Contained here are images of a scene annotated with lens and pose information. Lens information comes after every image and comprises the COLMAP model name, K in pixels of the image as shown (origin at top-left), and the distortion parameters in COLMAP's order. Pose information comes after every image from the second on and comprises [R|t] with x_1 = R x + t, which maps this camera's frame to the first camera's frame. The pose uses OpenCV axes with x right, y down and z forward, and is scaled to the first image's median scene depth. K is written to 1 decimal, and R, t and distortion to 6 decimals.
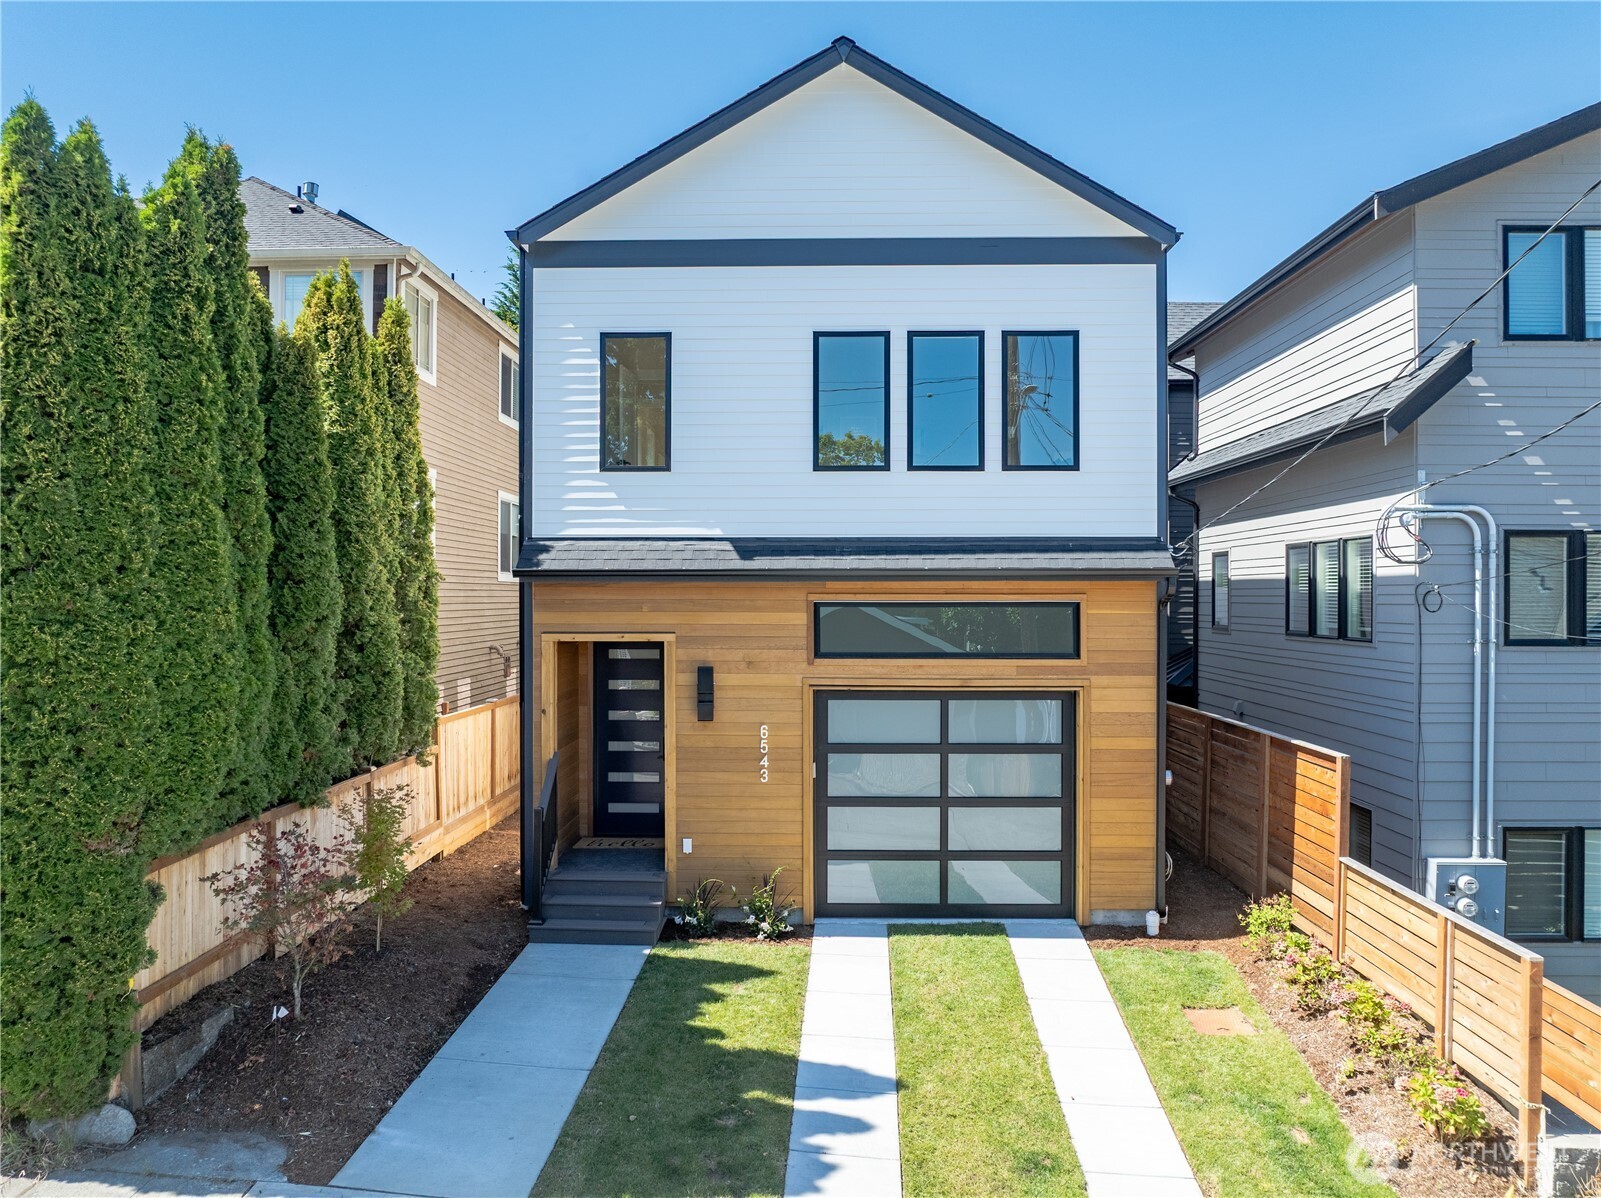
lens RADIAL K [[1136.0, 0, 800.5], [0, 1136.0, 594.8], [0, 0, 1]] dist [-0.035712, 0.007314]
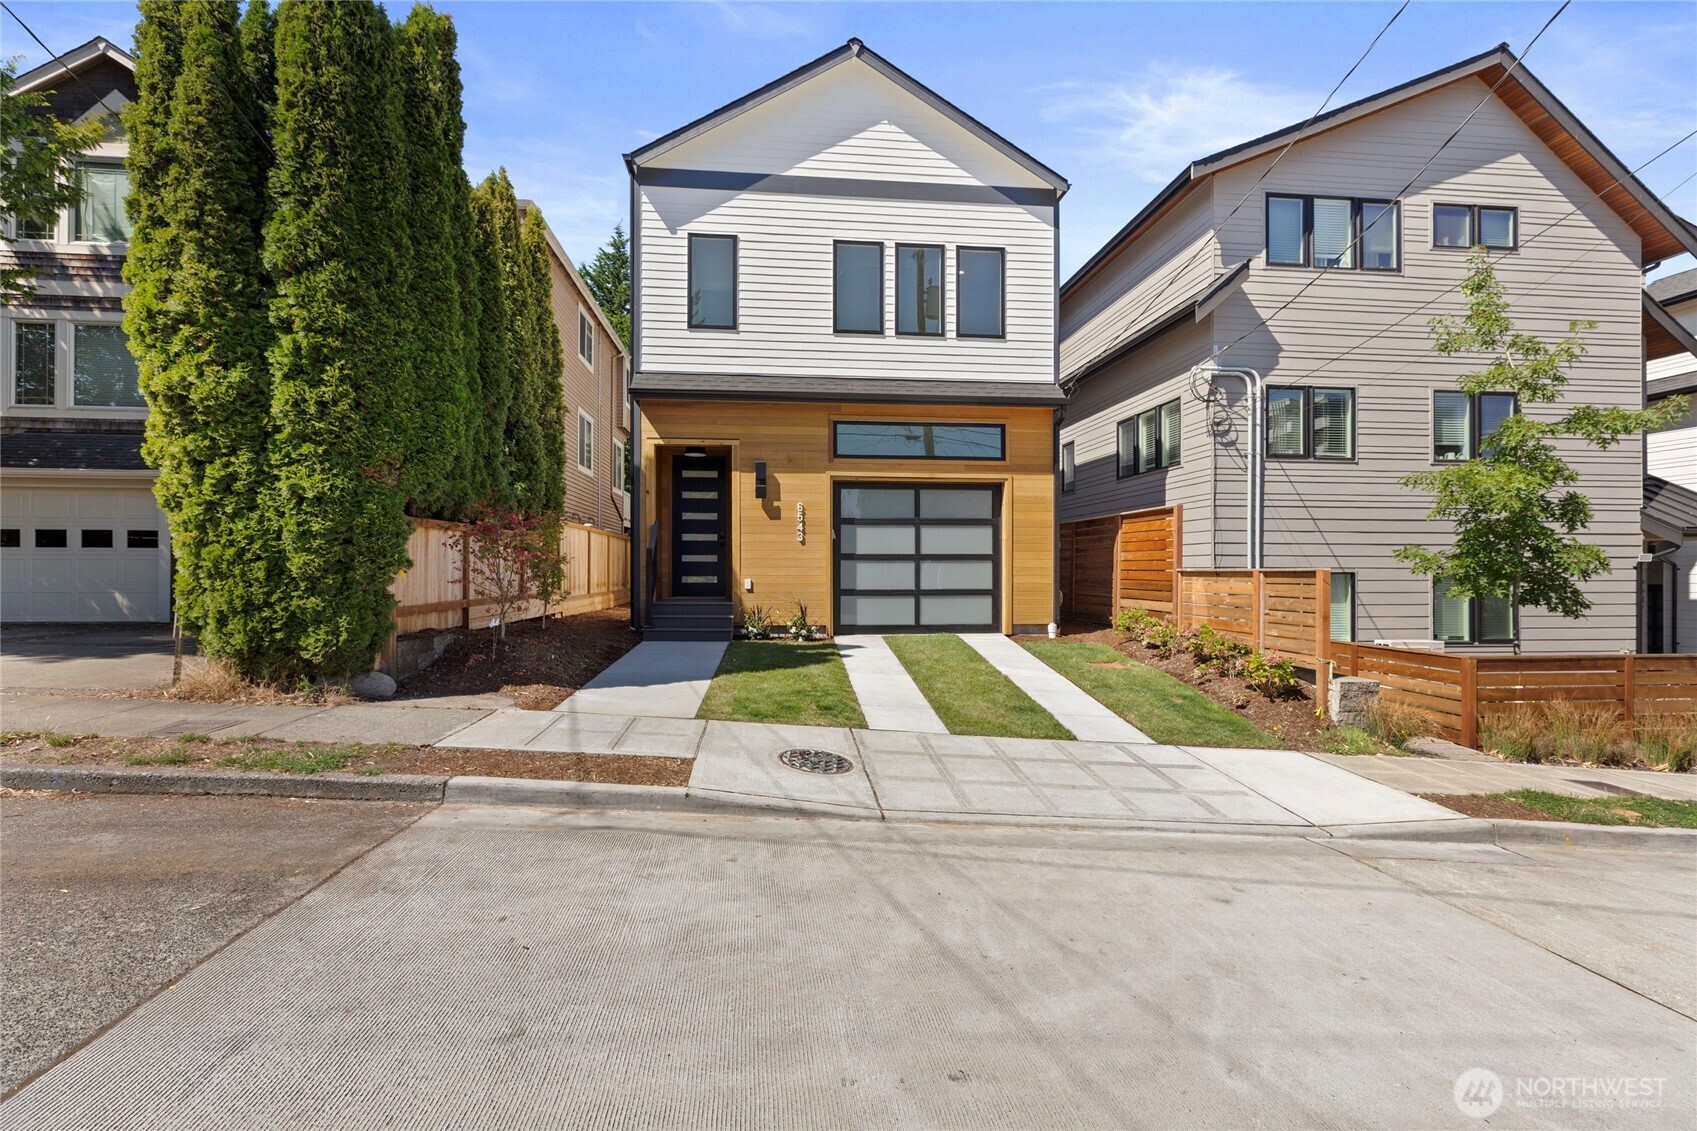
lens RADIAL K [[765.4, 0, 842.8], [0, 765.4, 568.8], [0, 0, 1]] dist [0.000417, -0.000455]
pose [[0.991882, -0.000248, 0.127158, -0.105426], [0.000383, 0.999999, -0.001041, 0.204895], [-0.127158, 0.001081, 0.991882, -0.001880]]
